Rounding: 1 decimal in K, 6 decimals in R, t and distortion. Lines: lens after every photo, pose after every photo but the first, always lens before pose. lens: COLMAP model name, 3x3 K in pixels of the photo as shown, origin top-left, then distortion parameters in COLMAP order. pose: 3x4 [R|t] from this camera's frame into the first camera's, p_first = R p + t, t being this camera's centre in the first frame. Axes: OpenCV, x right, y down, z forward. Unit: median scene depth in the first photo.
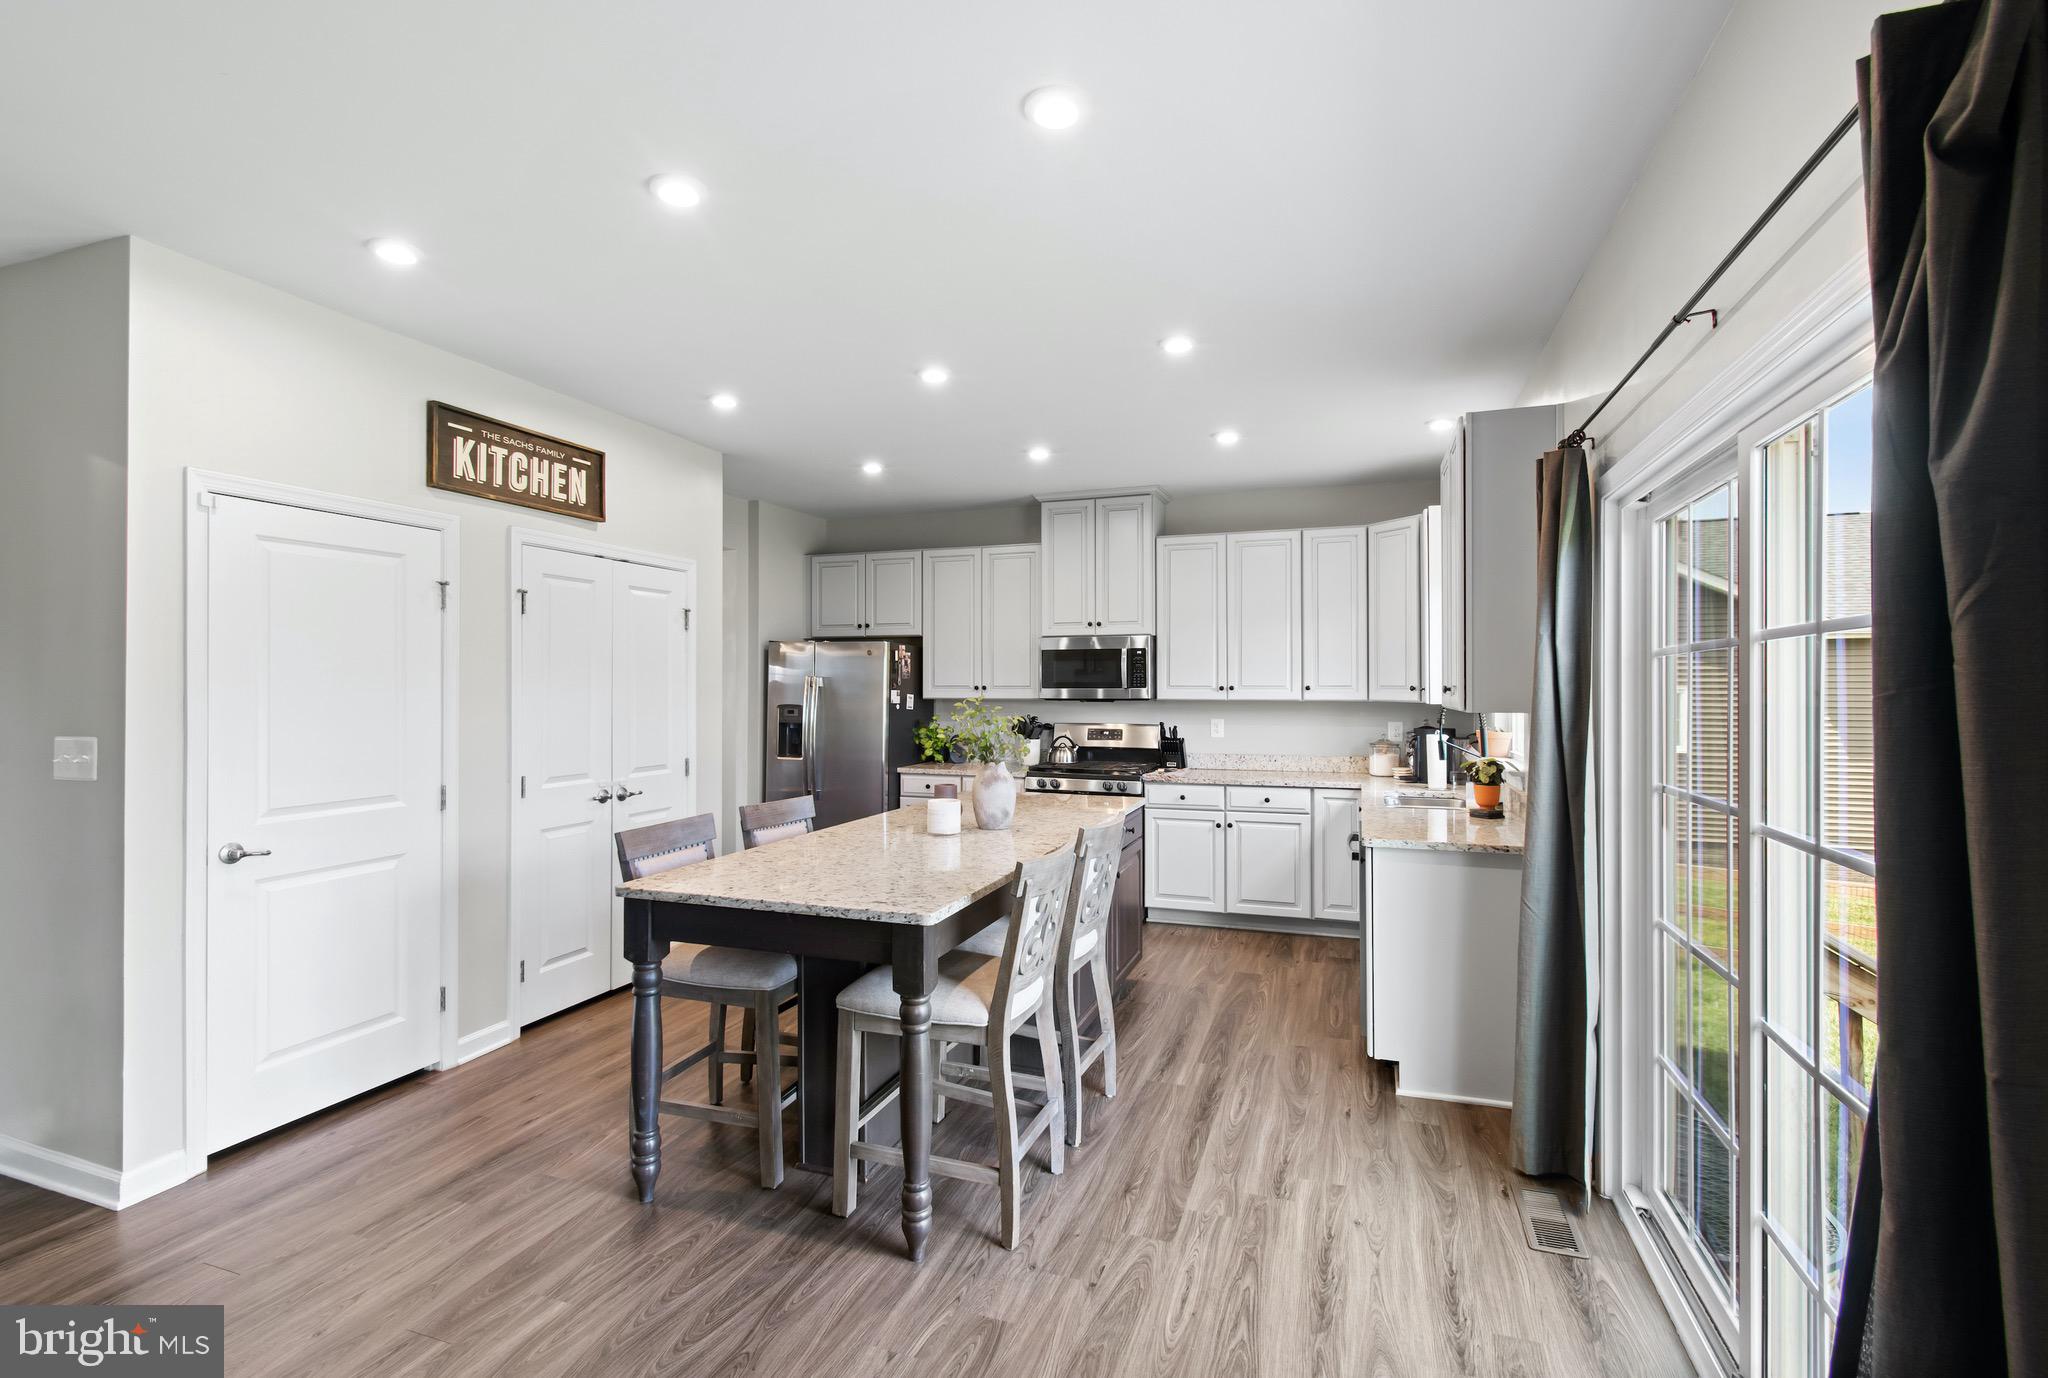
lens RADIAL K [[925.0, 0, 1025.8], [0, 925.0, 676.6], [0, 0, 1]] dist [0.000604, -0.002203]
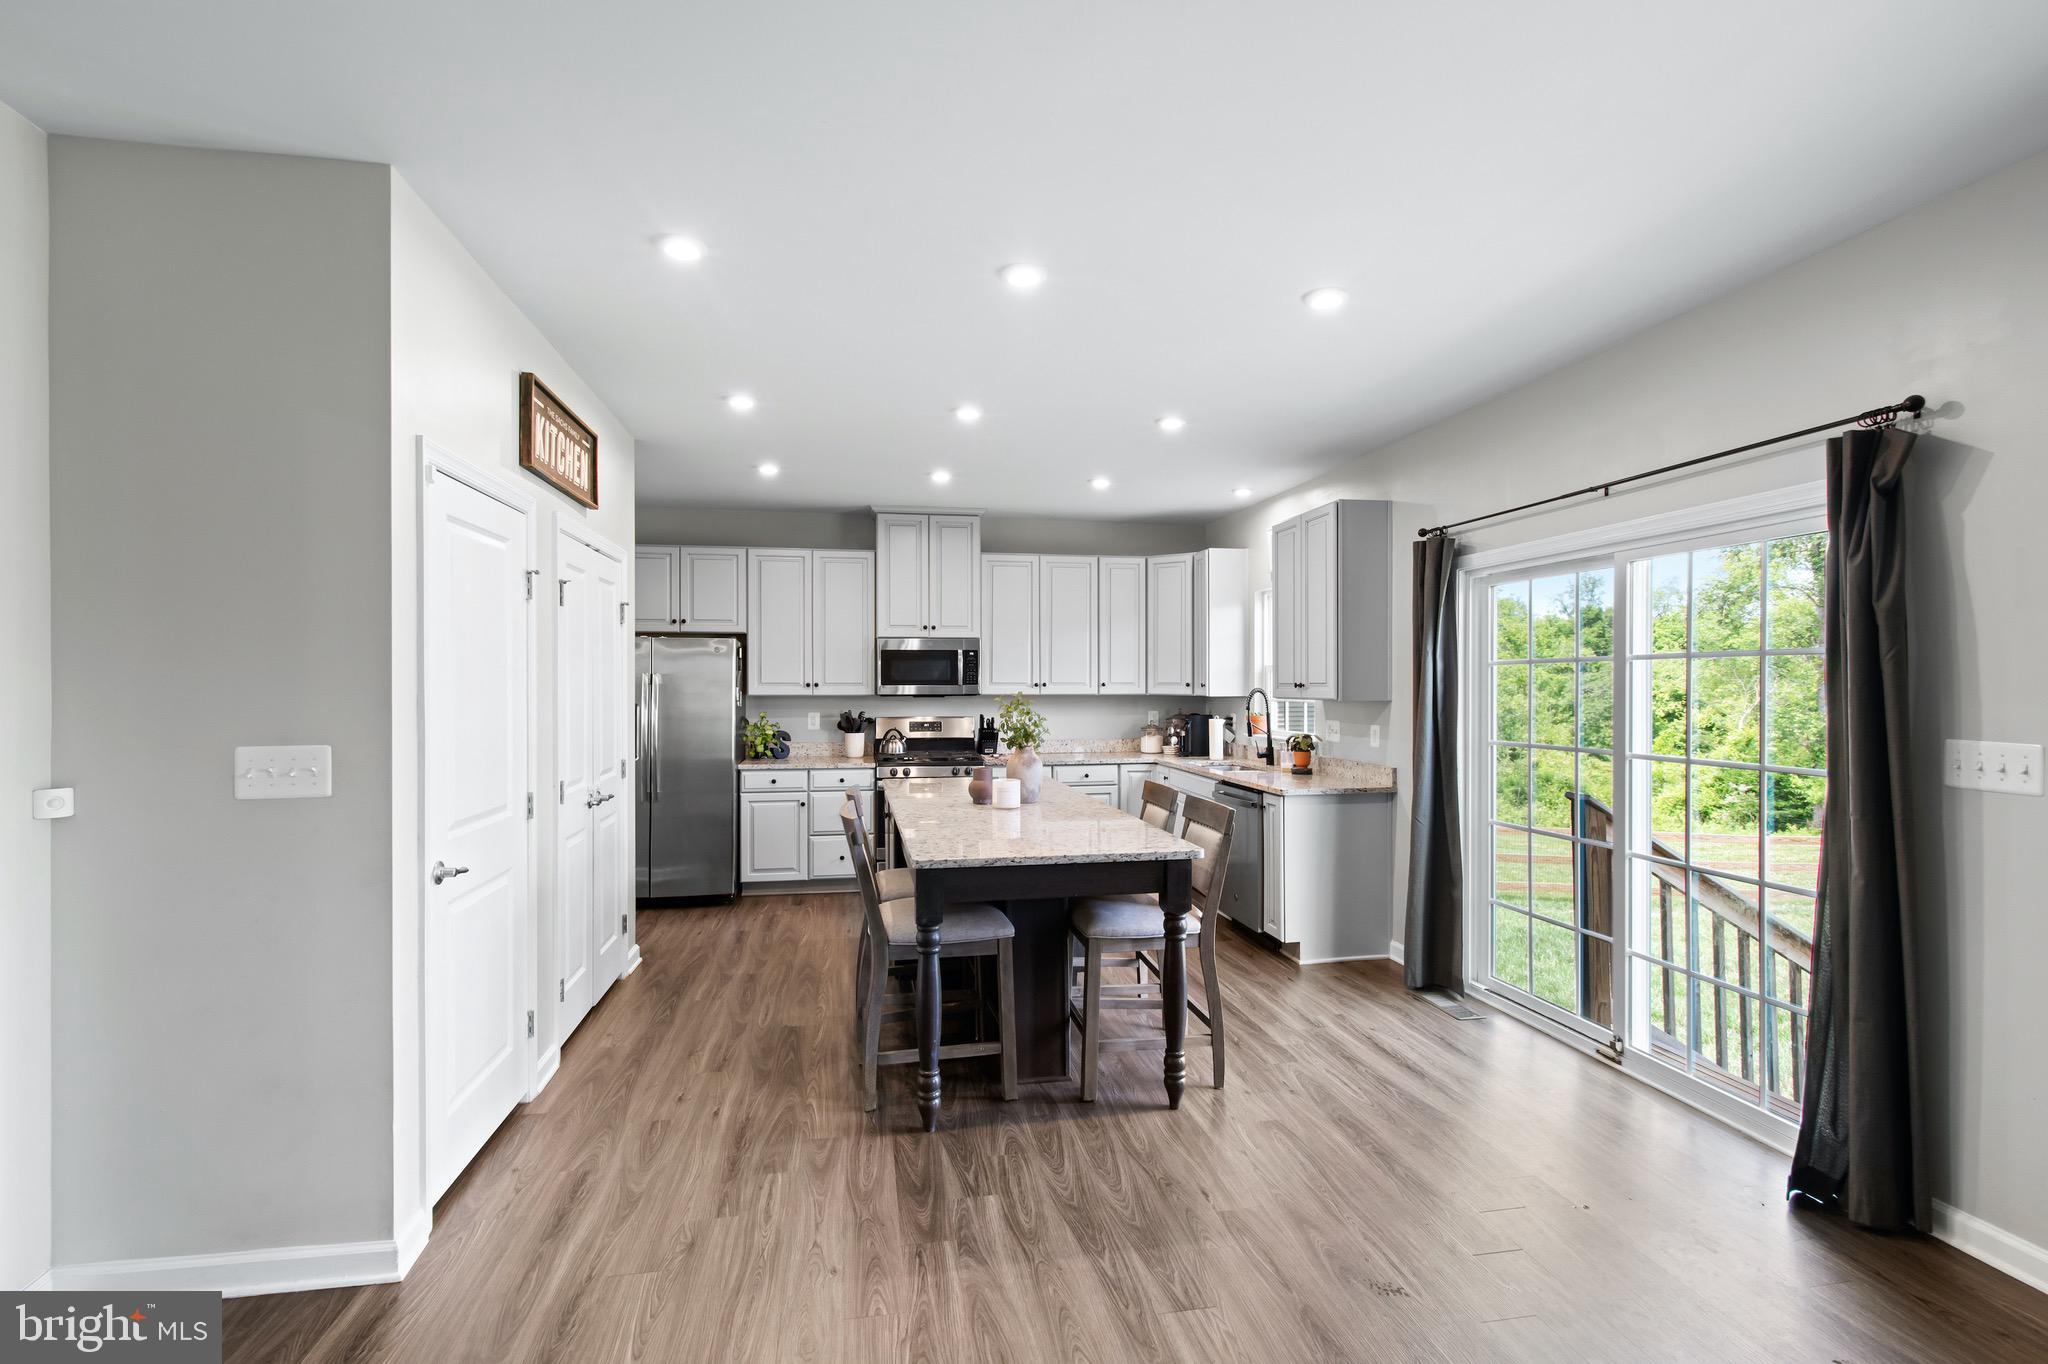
lens RADIAL K [[923.8, 0, 1016.1], [0, 923.8, 679.8], [0, 0, 1]] dist [-0.000059, 0.000864]
pose [[0.870472, 0.000626, 0.492218, -0.395056], [-0.004022, 0.999975, 0.005840, -0.000719], [-0.492201, -0.007063, 0.870453, -0.021674]]
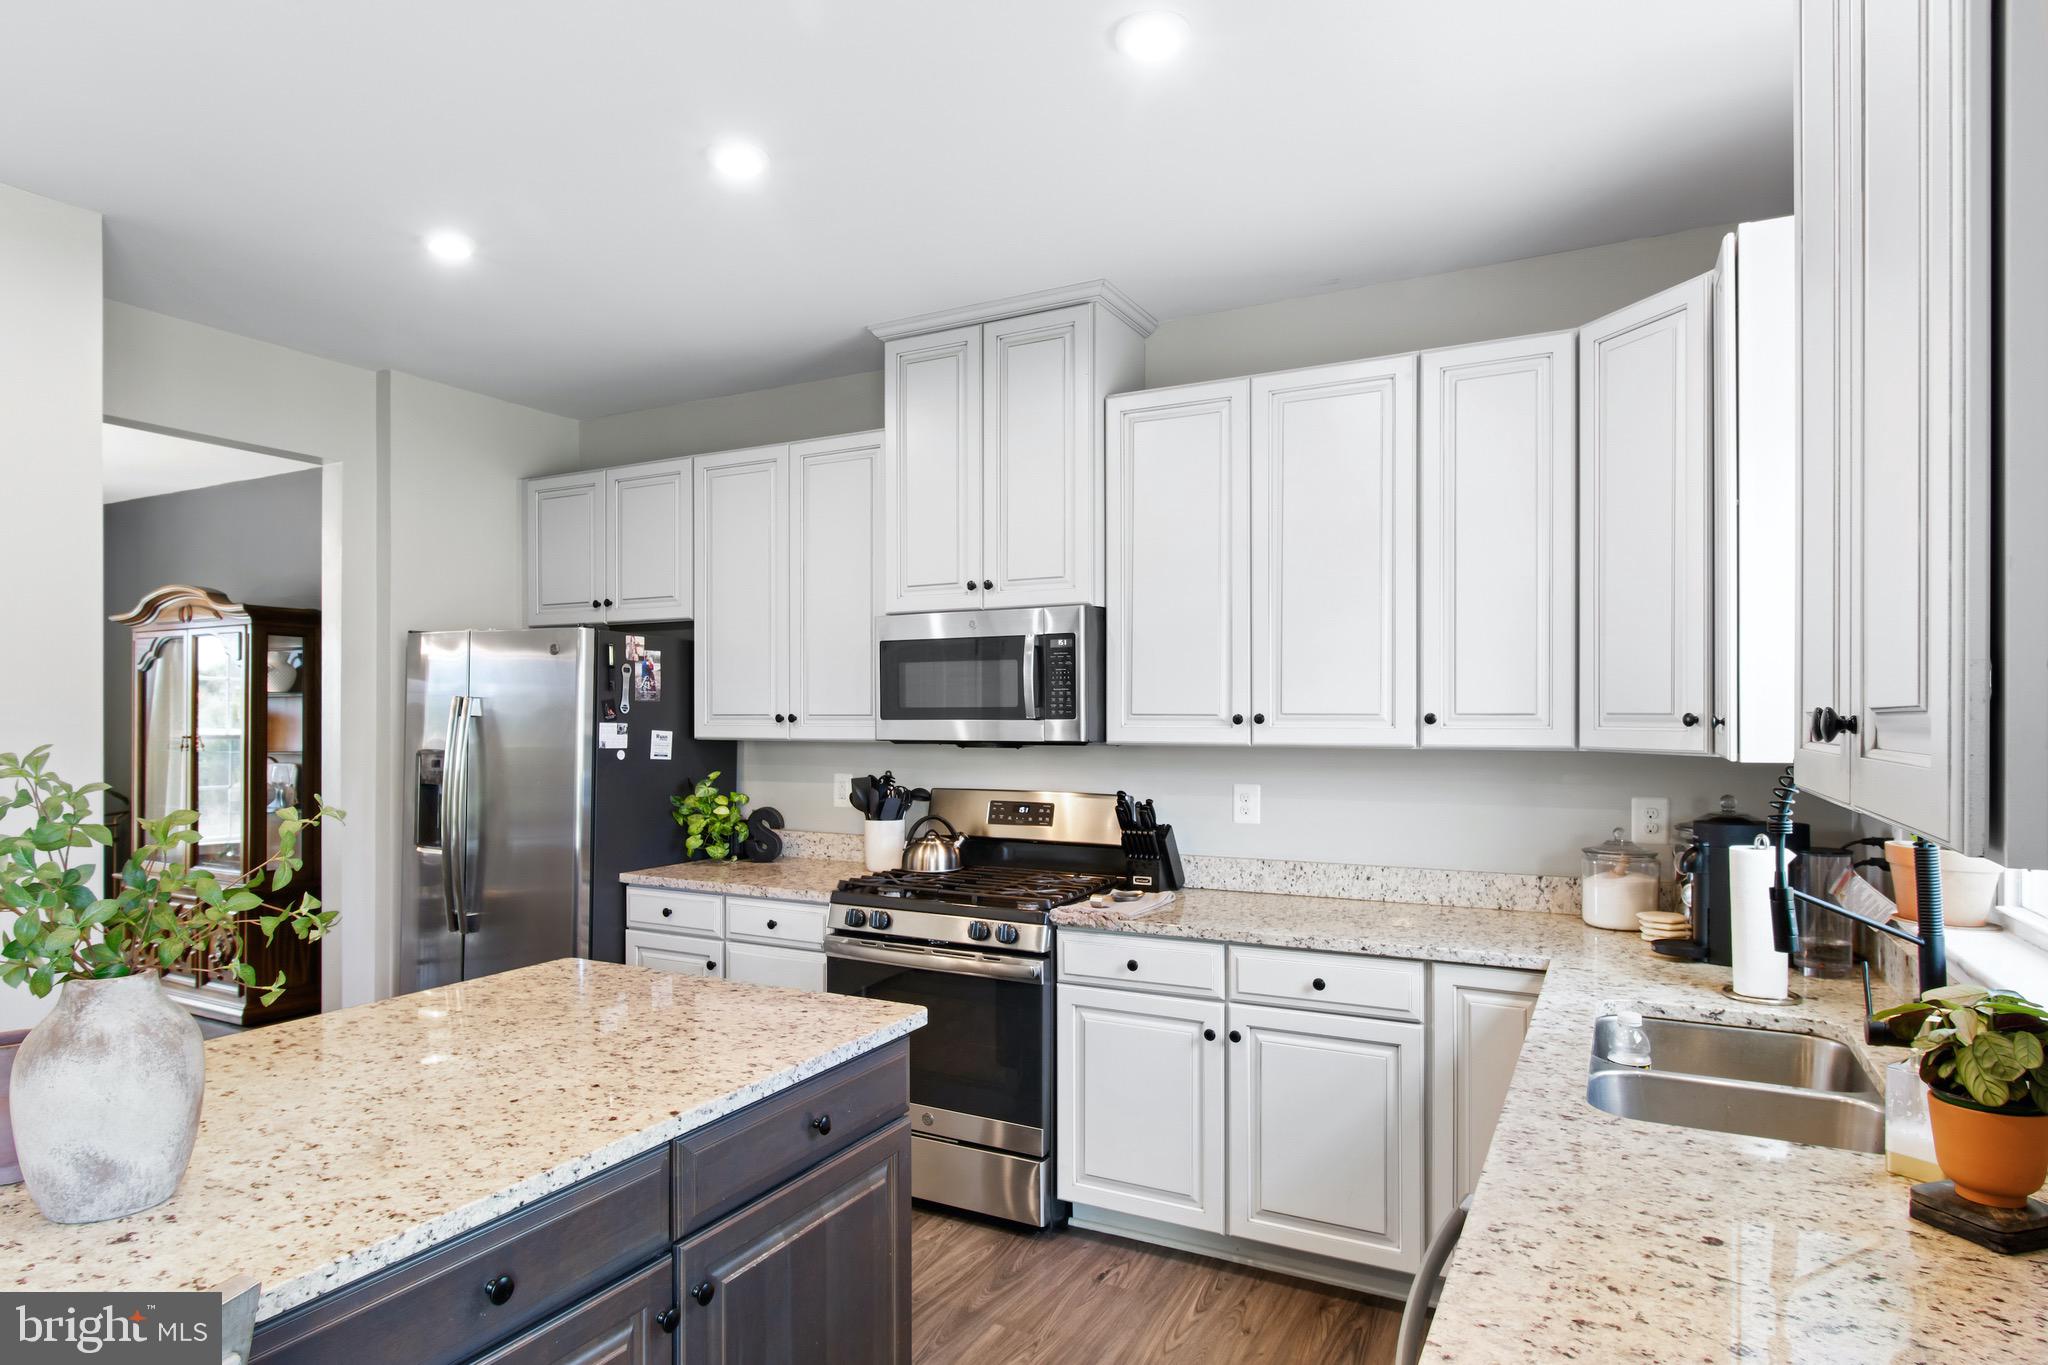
lens RADIAL K [[1136.4, 0, 1023.3], [0, 1136.4, 717.3], [0, 0, 1]] dist [0.006342, -0.000079]
pose [[0.989726, -0.000021, -0.142978, 0.186678], [0.001659, 0.999934, 0.011338, 0.005118], [0.142968, -0.011458, 0.989661, 0.434049]]
